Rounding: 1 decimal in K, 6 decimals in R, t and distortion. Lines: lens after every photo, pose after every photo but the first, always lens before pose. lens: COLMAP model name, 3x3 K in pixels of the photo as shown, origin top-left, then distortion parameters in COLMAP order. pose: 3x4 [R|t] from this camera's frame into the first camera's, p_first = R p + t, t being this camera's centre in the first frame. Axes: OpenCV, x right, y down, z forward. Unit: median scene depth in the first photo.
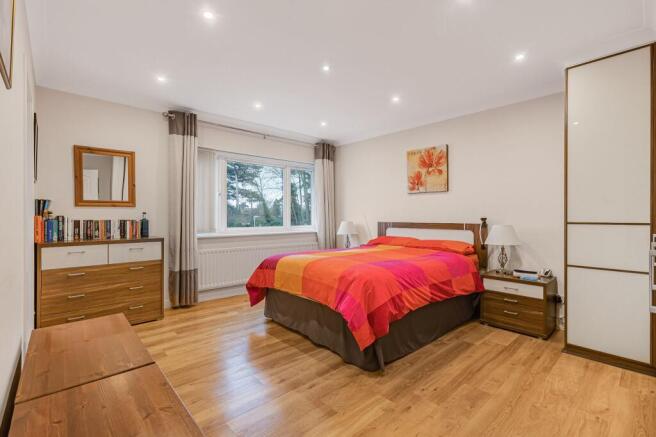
lens RADIAL K [[298.1, 0, 332.1], [0, 298.1, 216.5], [0, 0, 1]] dist [-0.002518, 0.000489]
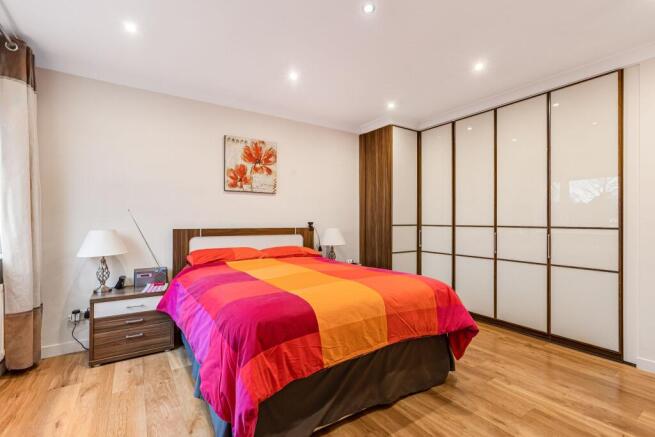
lens RADIAL K [[297.6, 0, 330.5], [0, 297.6, 220.9], [0, 0, 1]] dist [-0.002518, 0.000489]
pose [[0.164175, -0.000002, 0.986431, -0.485050], [-0.001284, 0.999999, 0.000216, 0.000269], [-0.986430, -0.001302, 0.164175, 0.659320]]
